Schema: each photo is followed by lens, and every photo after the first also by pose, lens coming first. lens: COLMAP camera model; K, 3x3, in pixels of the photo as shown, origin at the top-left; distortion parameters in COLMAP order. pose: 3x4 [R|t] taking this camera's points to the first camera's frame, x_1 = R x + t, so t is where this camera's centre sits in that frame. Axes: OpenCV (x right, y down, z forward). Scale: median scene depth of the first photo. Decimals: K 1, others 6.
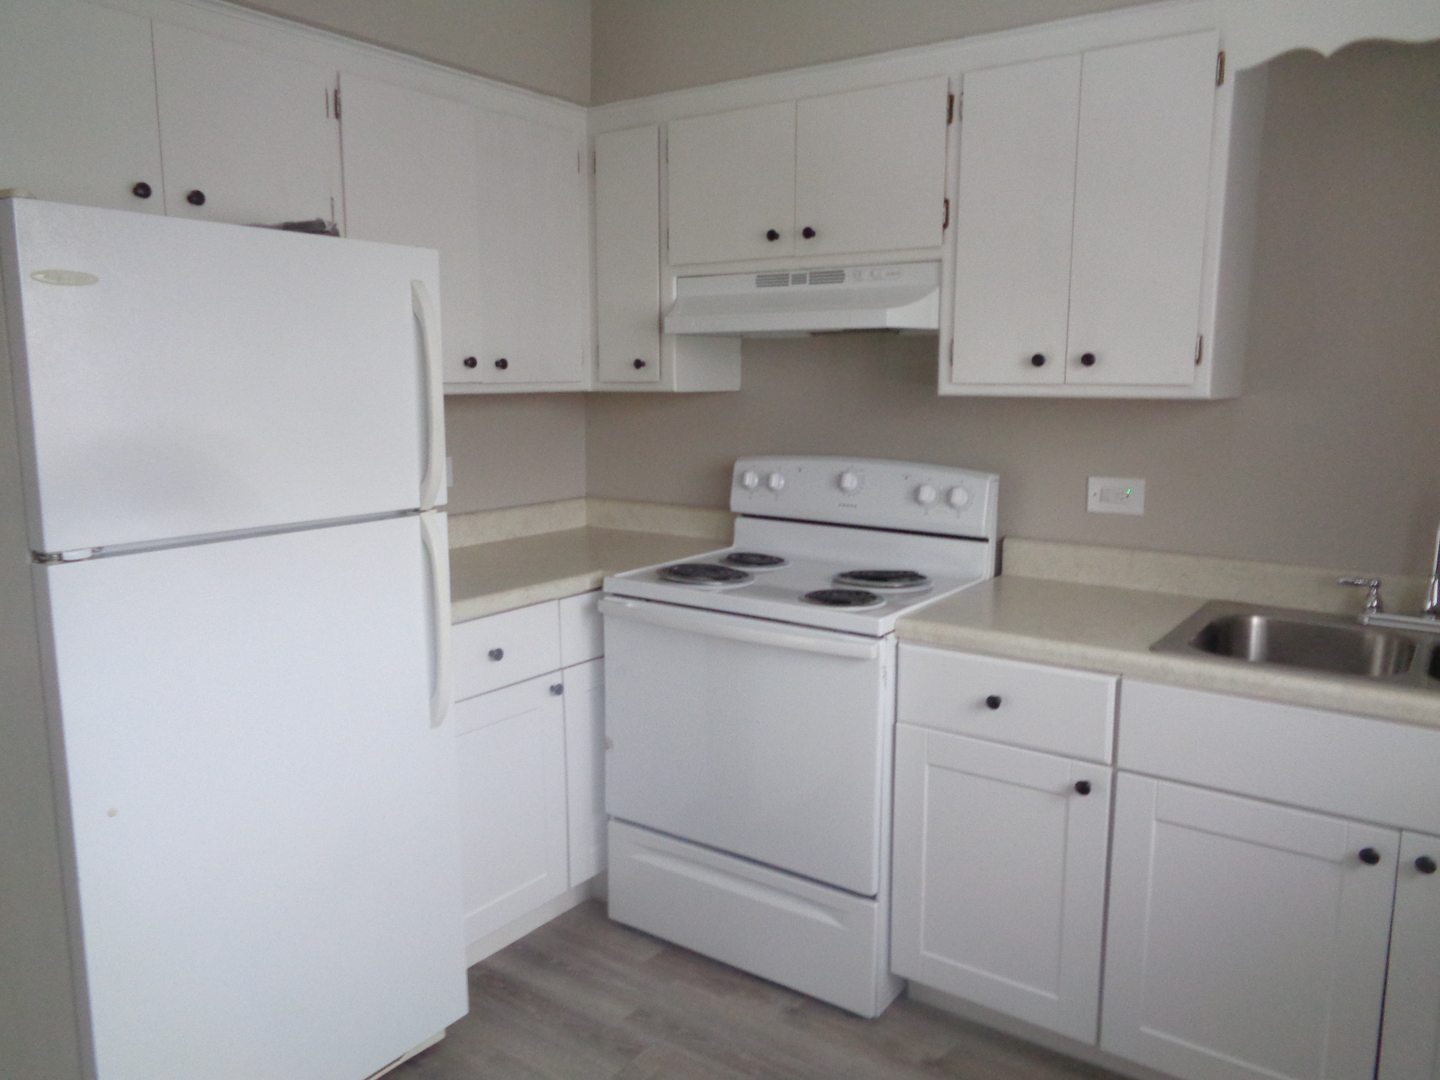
lens RADIAL K [[1087.1, 0, 720.0], [0, 1087.1, 540.0], [0, 0, 1]] dist [0.003393, 0.010478]
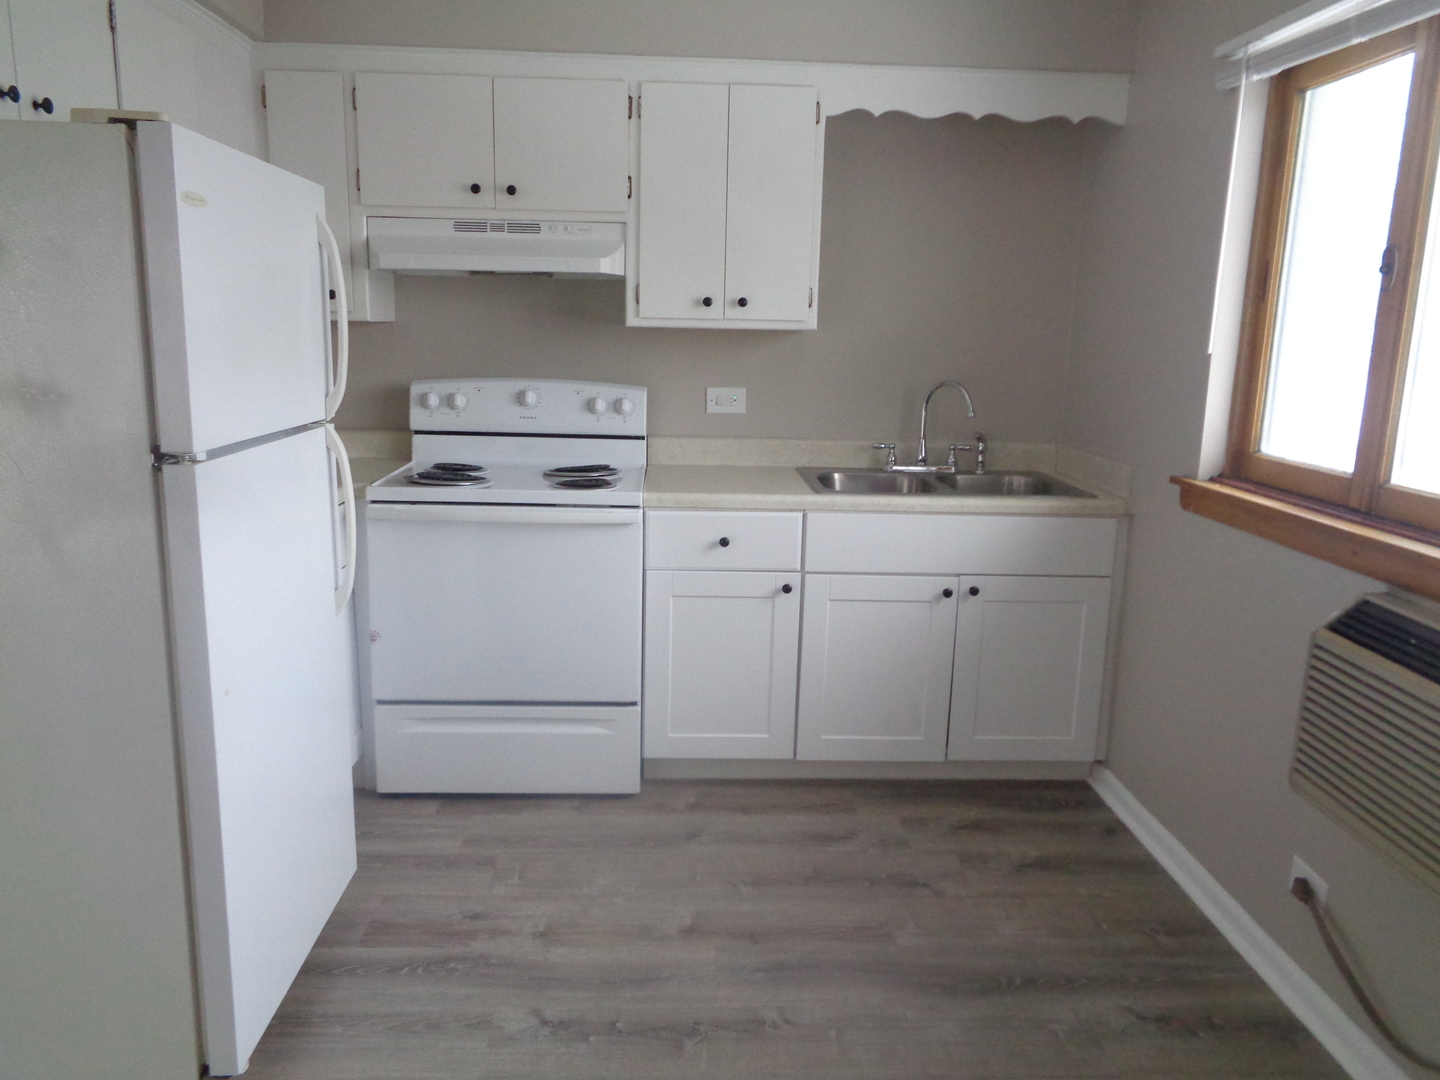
lens RADIAL K [[1087.1, 0, 720.0], [0, 1087.1, 540.0], [0, 0, 1]] dist [0.003393, 0.010478]
pose [[0.787035, -0.105723, 0.607782, -0.535241], [0.074397, 0.994281, 0.076616, 0.031223], [-0.612406, -0.015083, 0.790400, -0.112826]]
